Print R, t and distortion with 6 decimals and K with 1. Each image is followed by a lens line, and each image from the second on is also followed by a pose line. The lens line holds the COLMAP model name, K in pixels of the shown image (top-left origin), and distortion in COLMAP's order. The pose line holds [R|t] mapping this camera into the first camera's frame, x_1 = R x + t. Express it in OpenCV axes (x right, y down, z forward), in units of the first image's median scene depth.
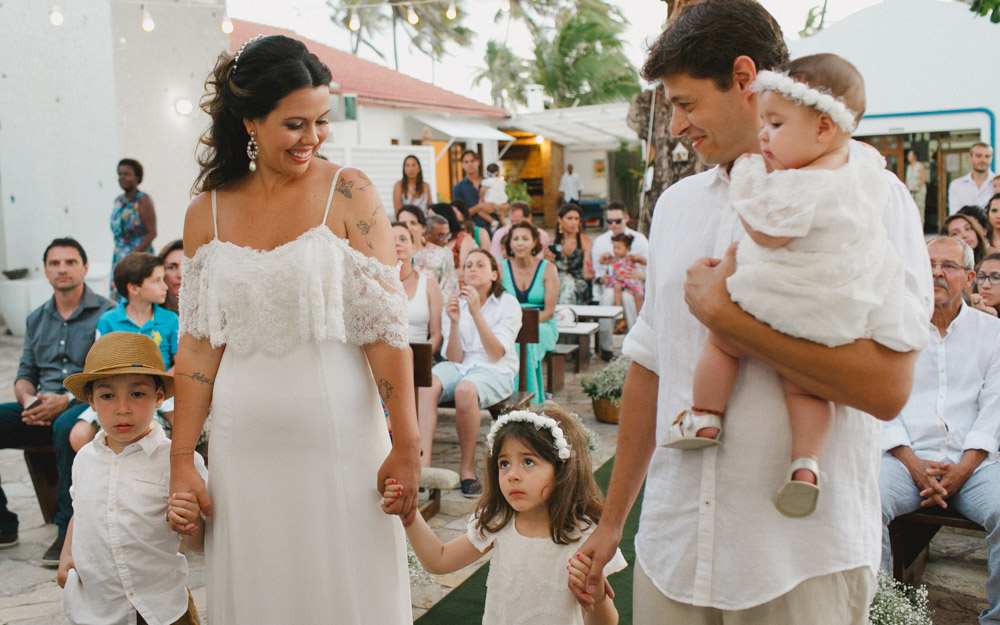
lens RADIAL K [[1150.6, 0, 500.0], [0, 1150.6, 312.5], [0, 0, 1]] dist [-0.000889, -0.003855]
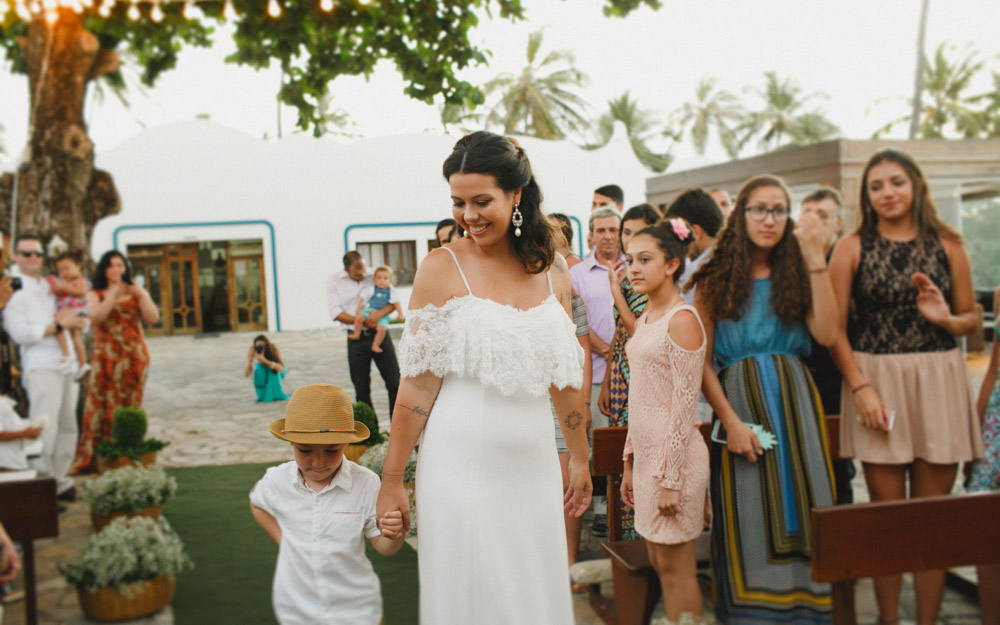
lens RADIAL K [[987.3, 0, 500.0], [0, 987.3, 312.5], [0, 0, 1]] dist [-0.101232, 0.142808]
pose [[0.764572, -0.027226, 0.643963, -0.054727], [0.085207, 0.994608, -0.059114, -0.019147], [-0.638881, 0.100067, 0.762769, 0.235176]]
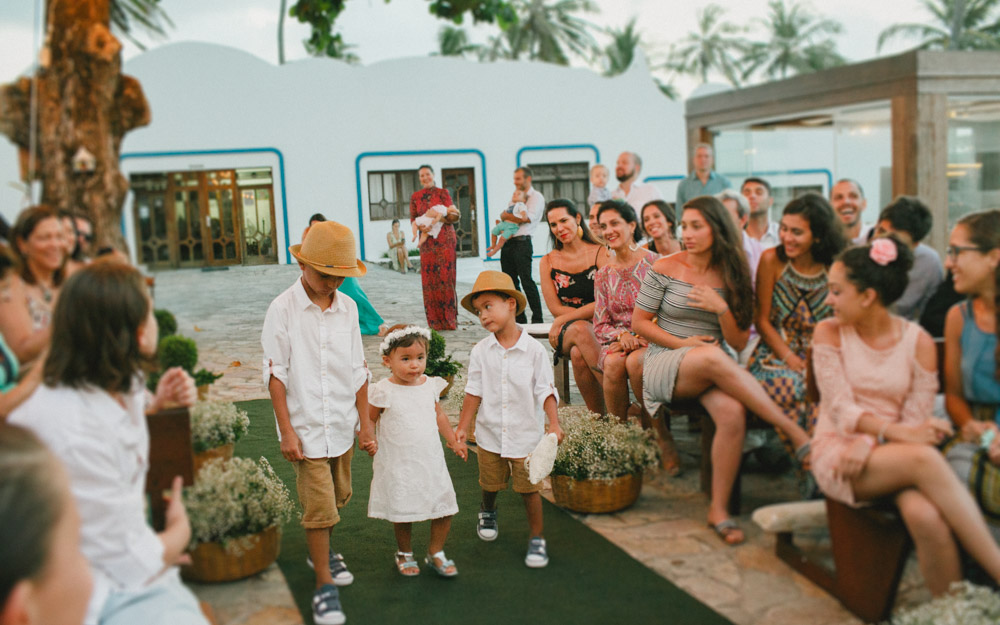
lens RADIAL K [[987.3, 0, 500.0], [0, 987.3, 312.5], [0, 0, 1]] dist [-0.101232, 0.142808]
pose [[0.758222, -0.068796, 0.648357, -0.057472], [0.086458, 0.996245, 0.004602, -0.015672], [-0.646239, 0.052566, 0.761323, 0.315053]]
